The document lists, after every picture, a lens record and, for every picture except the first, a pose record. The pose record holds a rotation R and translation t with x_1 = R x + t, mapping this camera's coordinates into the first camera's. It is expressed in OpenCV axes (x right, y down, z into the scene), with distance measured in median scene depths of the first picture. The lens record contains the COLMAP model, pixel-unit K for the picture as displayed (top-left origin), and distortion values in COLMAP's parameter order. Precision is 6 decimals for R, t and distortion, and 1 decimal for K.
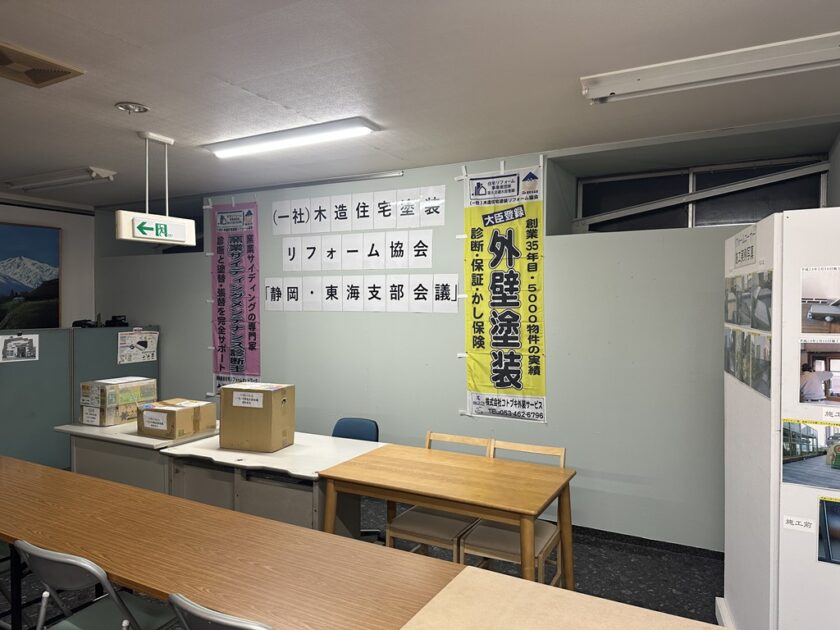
lens RADIAL K [[588.2, 0, 420.0], [0, 588.2, 315.0], [0, 0, 1]] dist [0.113116, -0.139775]
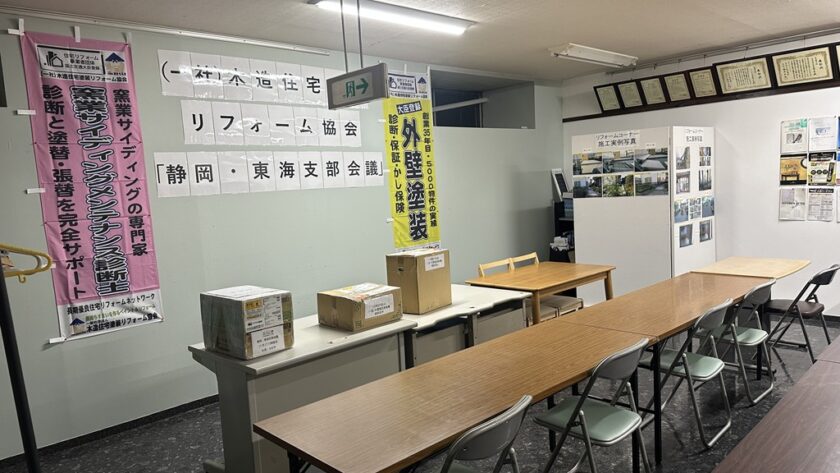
lens RADIAL K [[590.2, 0, 427.5], [0, 590.2, 238.8], [0, 0, 1]] dist [0.096694, -0.111200]
pose [[0.287945, -0.111407, 0.951145, -1.077664], [0.077883, 0.992644, 0.092690, -0.000069], [-0.954475, 0.047389, 0.294504, 0.575906]]
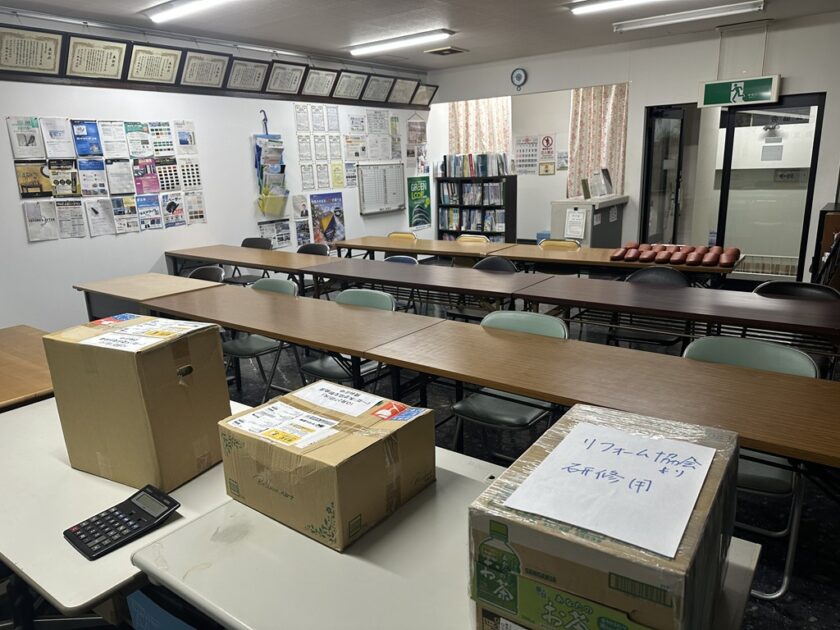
lens RADIAL K [[590.2, 0, 420.0], [0, 590.2, 315.0], [0, 0, 1]] dist [0.038176, -0.078813]
pose [[-0.985212, -0.006587, 0.171212, -0.475001], [0.040111, 0.962626, 0.267847, 0.011921], [-0.166578, 0.270754, -0.948127, 1.141235]]
